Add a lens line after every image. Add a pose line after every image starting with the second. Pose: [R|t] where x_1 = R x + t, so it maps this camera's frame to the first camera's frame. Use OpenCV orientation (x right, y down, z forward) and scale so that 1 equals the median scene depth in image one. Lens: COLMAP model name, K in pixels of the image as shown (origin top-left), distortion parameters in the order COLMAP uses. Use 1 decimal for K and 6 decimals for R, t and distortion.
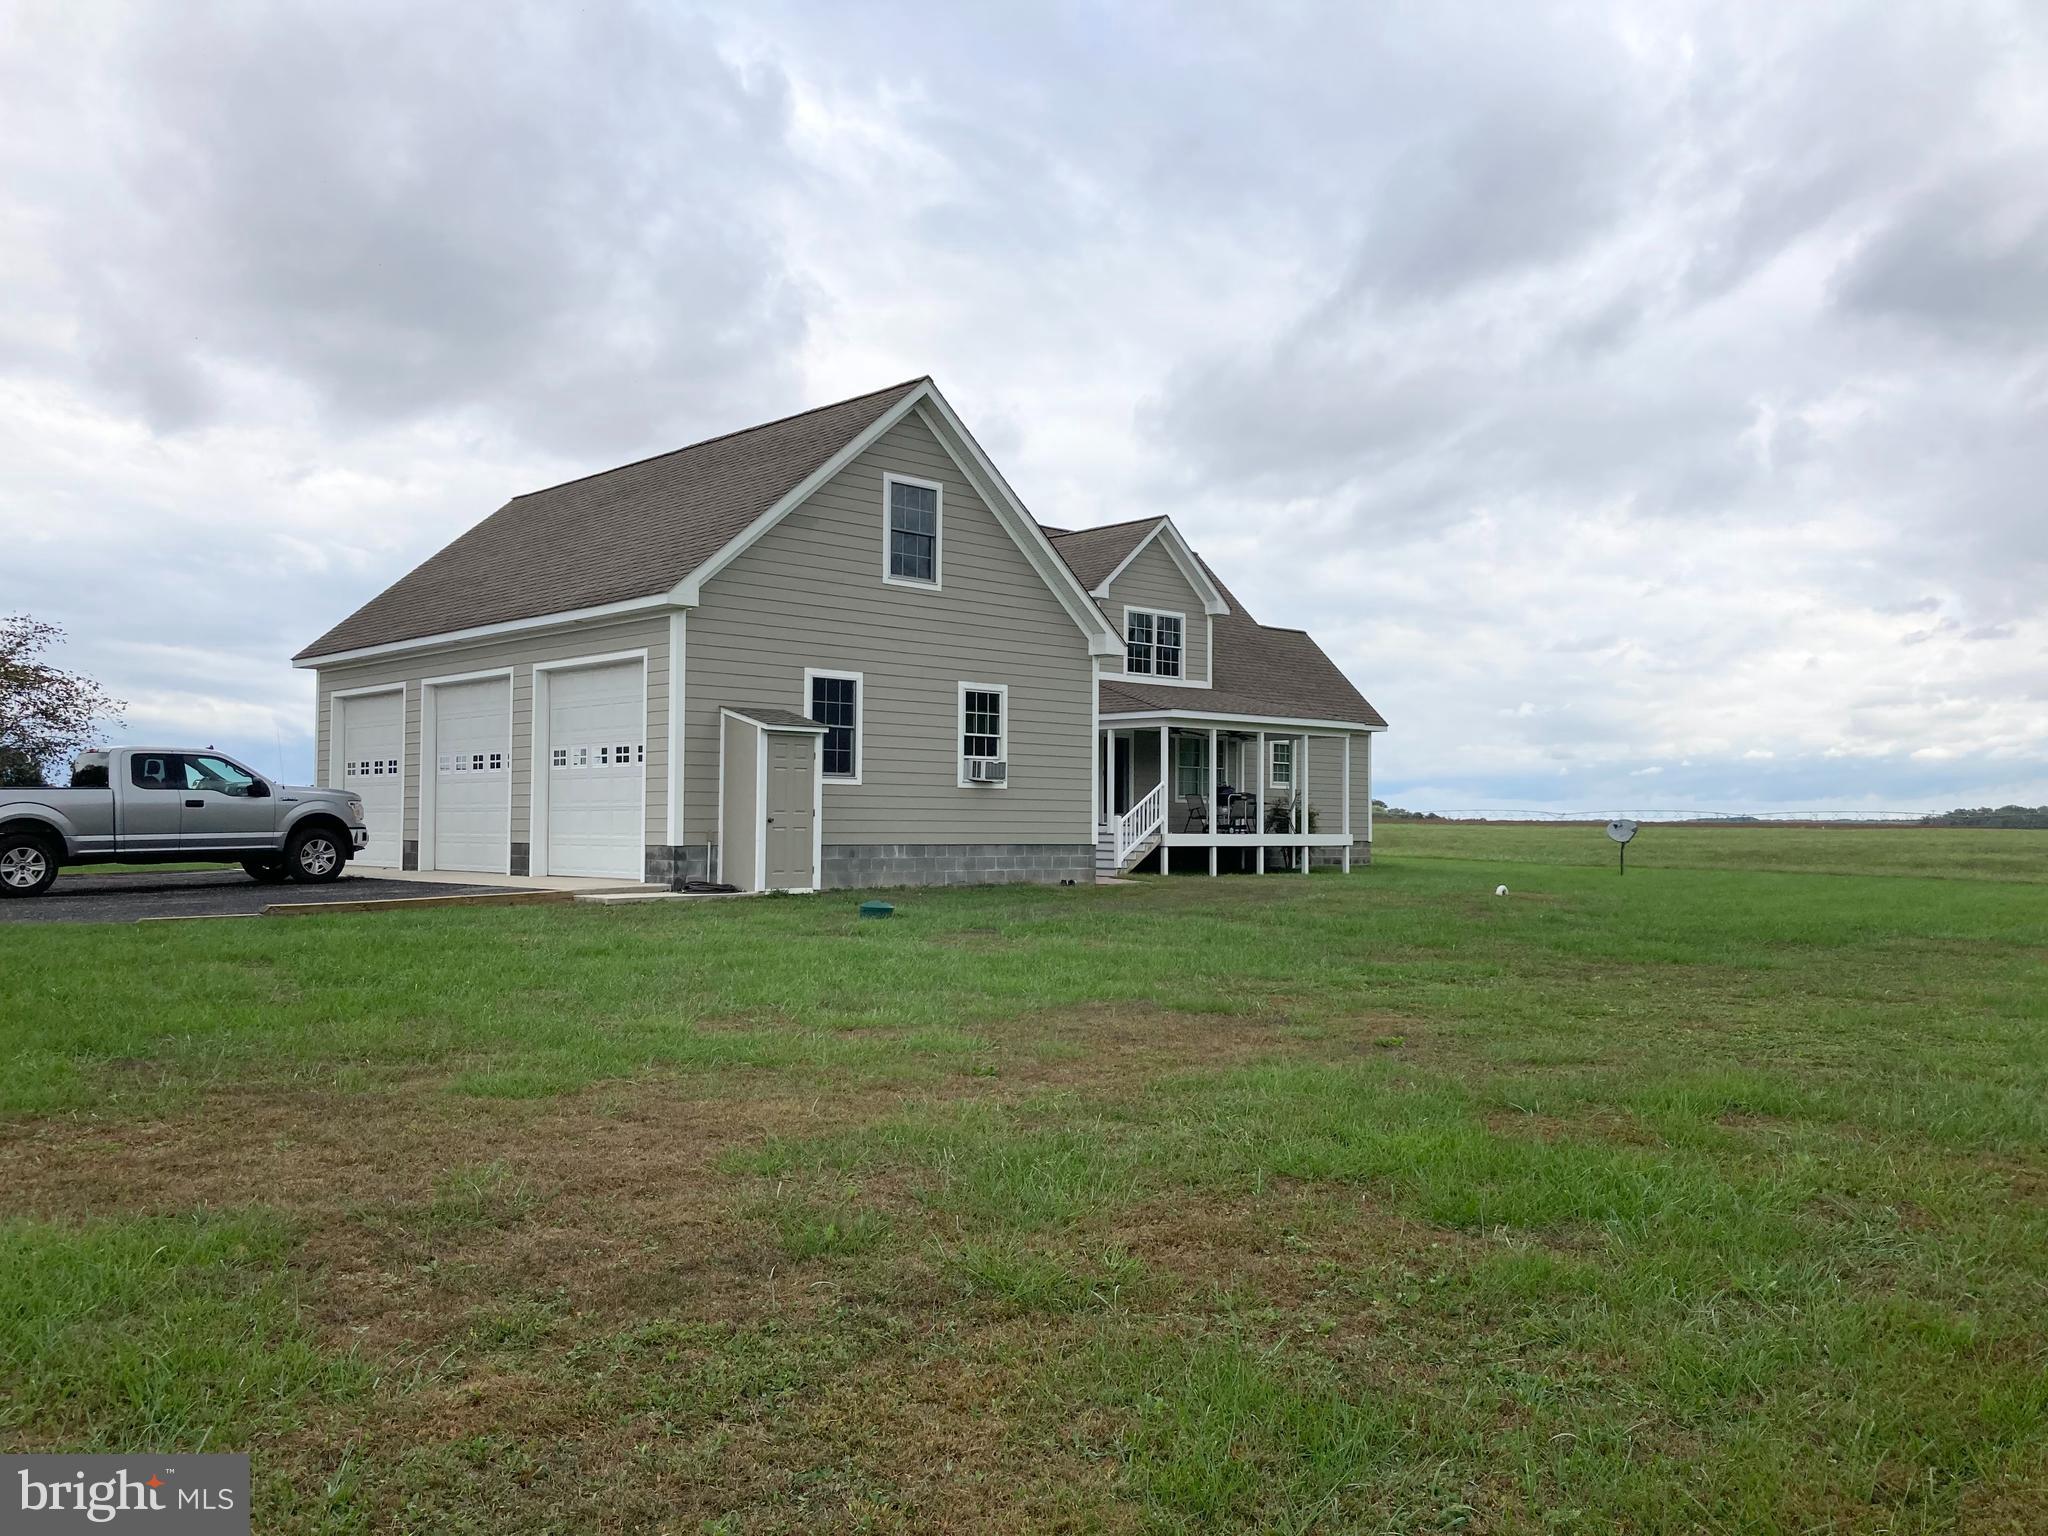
lens RADIAL K [[1668.1, 0, 1024.0], [0, 1668.1, 768.0], [0, 0, 1]] dist [0.009905, -0.002482]
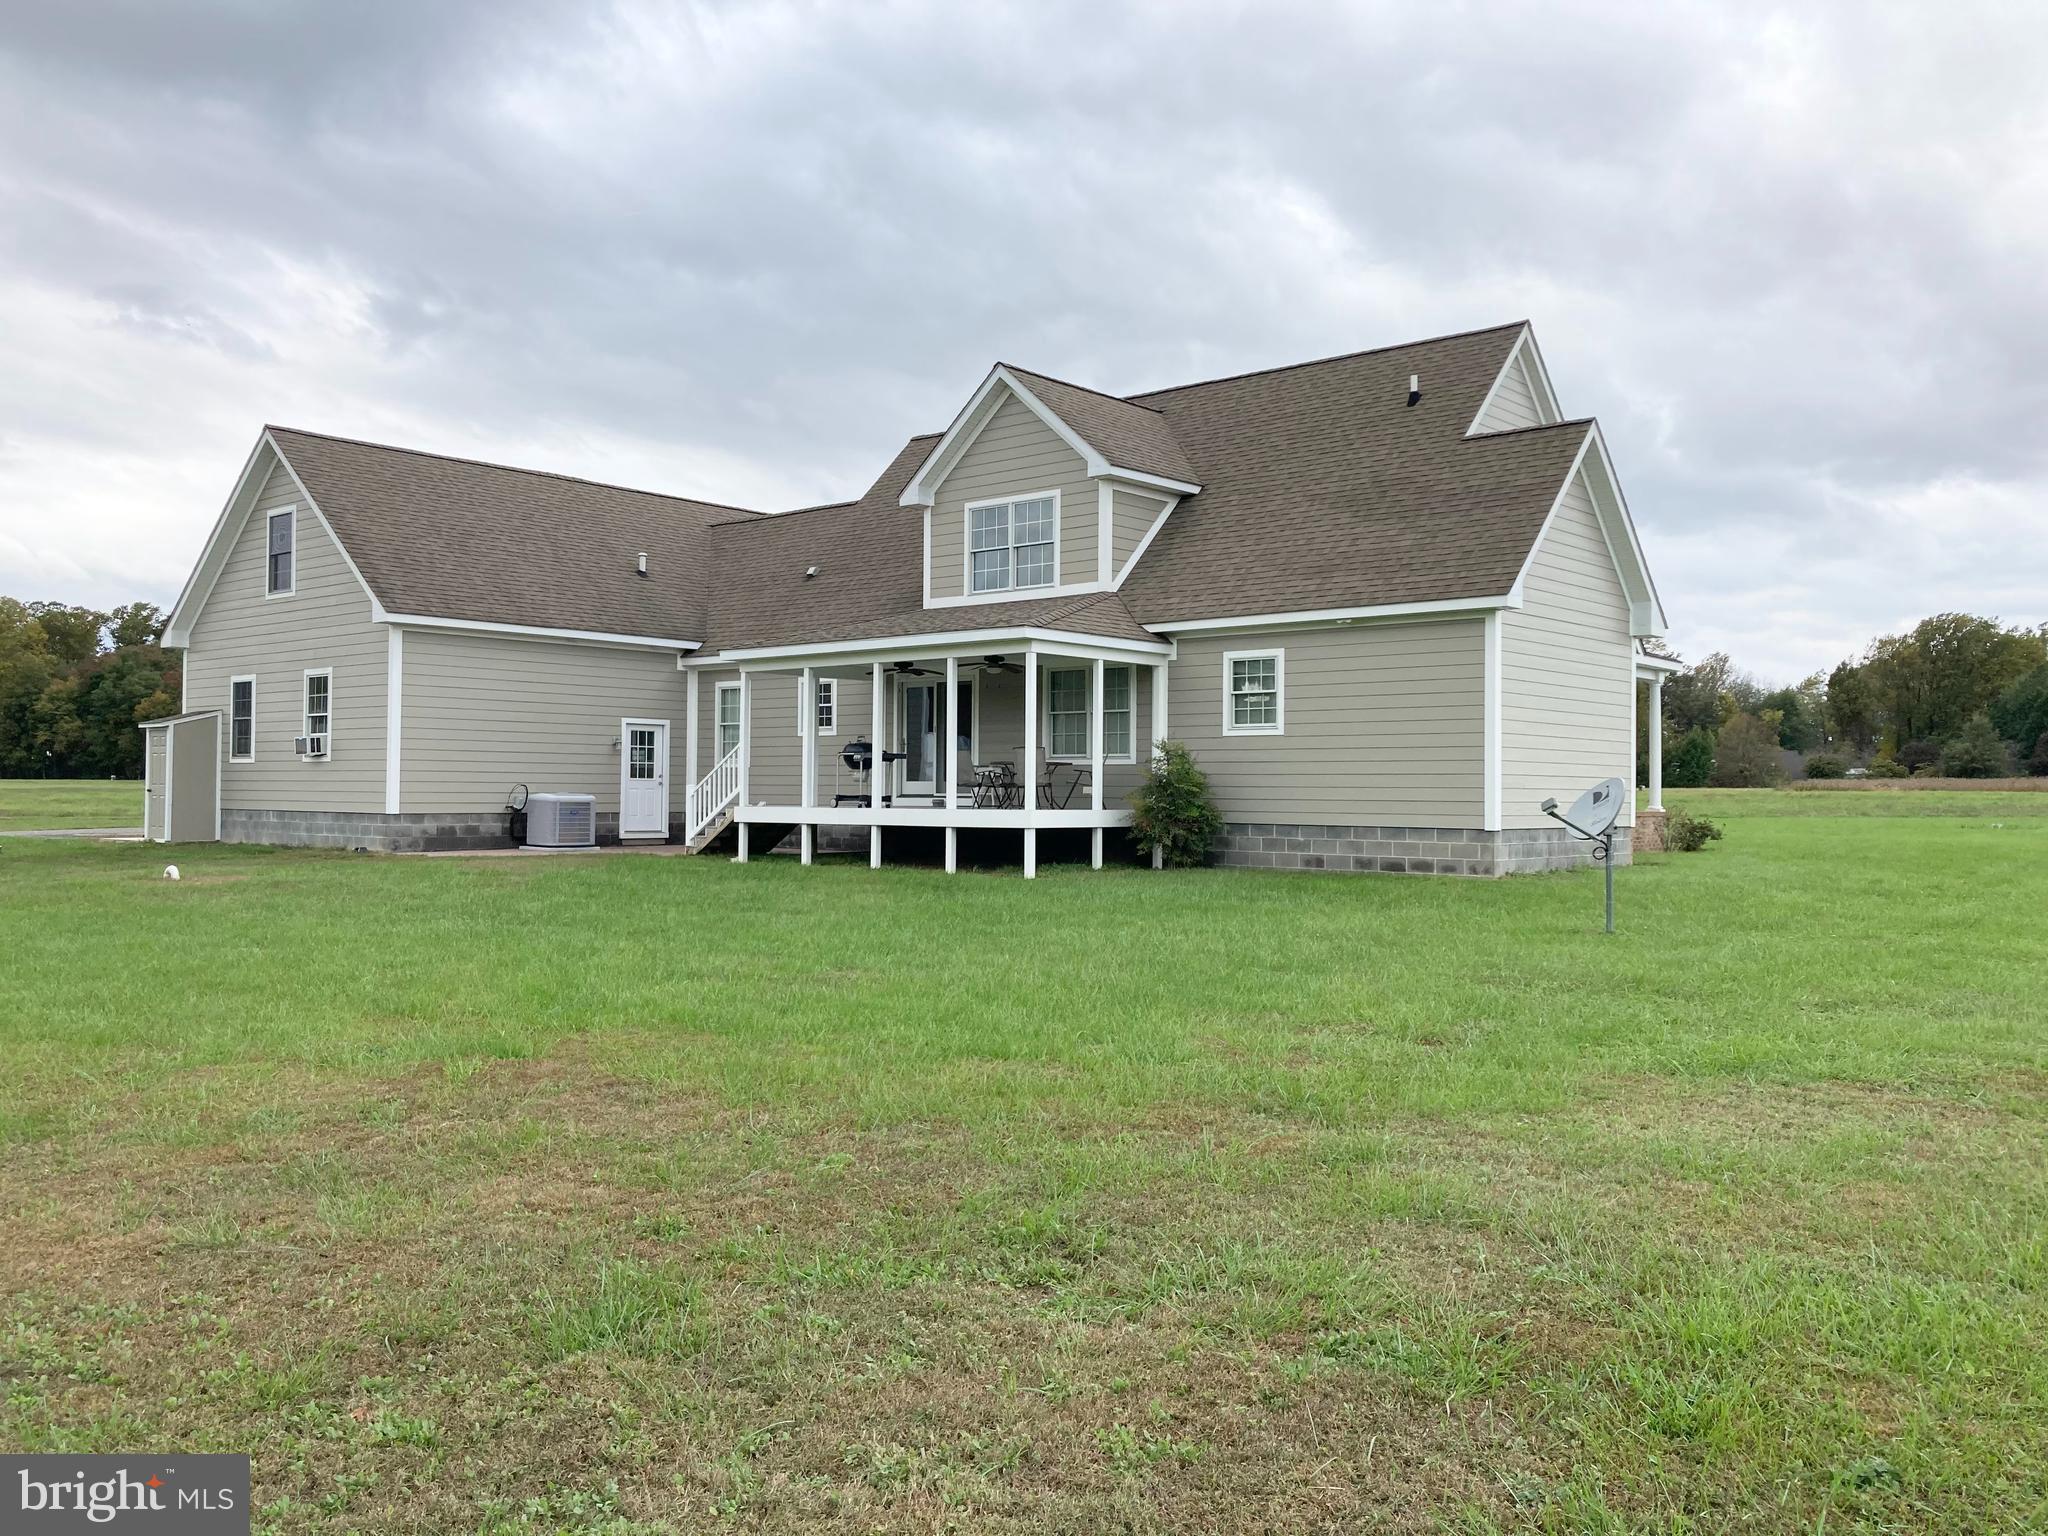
lens RADIAL K [[1668.1, 0, 1024.0], [0, 1668.1, 768.0], [0, 0, 1]] dist [0.009905, -0.002482]
pose [[0.097095, -0.022882, -0.995012, 0.890862], [0.028103, 0.999400, -0.020240, 0.041090], [0.994878, -0.025998, 0.097680, 1.062017]]
